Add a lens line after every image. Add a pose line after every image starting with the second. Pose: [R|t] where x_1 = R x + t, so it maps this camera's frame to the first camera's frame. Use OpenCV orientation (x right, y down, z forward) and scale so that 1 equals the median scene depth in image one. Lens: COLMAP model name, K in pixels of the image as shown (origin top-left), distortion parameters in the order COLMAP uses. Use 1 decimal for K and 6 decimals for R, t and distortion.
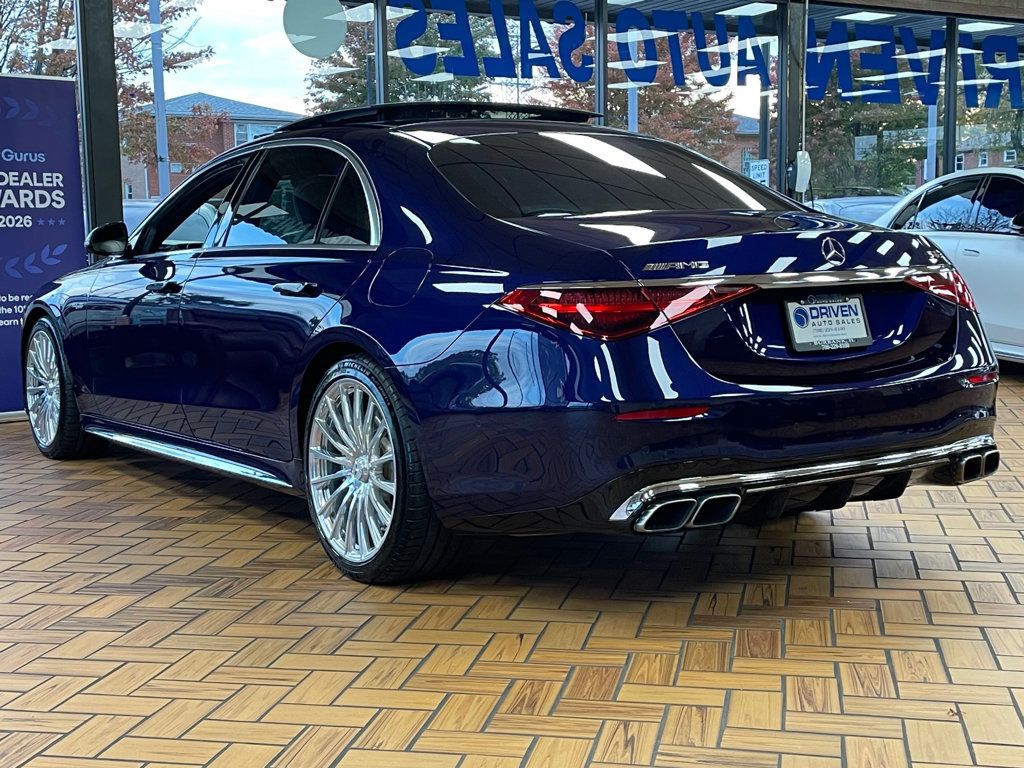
lens RADIAL K [[1349.7, 0, 512.0], [0, 1349.7, 384.0], [0, 0, 1]] dist [0.097291, -0.024783]
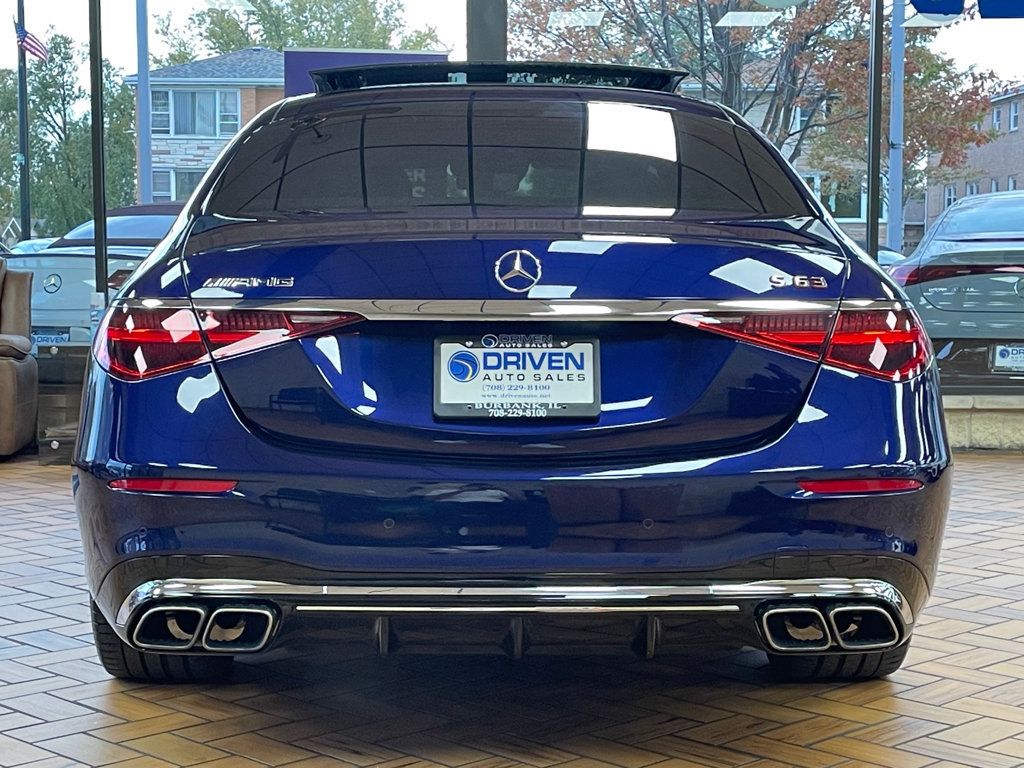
lens RADIAL K [[1790.4, 0, 512.0], [0, 1790.4, 384.0], [0, 0, 1]] dist [0.030114, 0.104465]
pose [[0.832132, 0.058307, -0.551504, 0.708626], [-0.075766, 0.997086, -0.008903, -0.033406], [0.549377, 0.049194, 0.834125, 0.263507]]
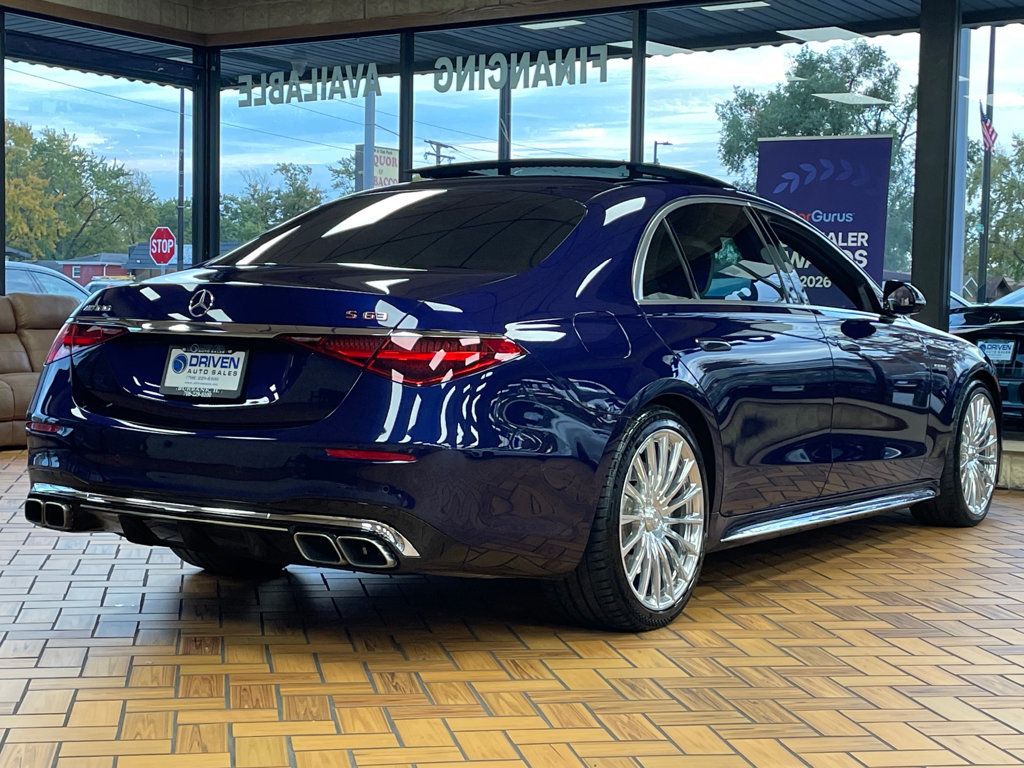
lens RADIAL K [[1616.4, 0, 512.0], [0, 1616.4, 384.0], [0, 0, 1]] dist [0.457624, -2.512977]
pose [[0.394883, 0.071149, -0.915972, 1.465093], [-0.127139, 0.991636, 0.022216, -0.092820], [0.909892, 0.107683, 0.400626, 0.705335]]
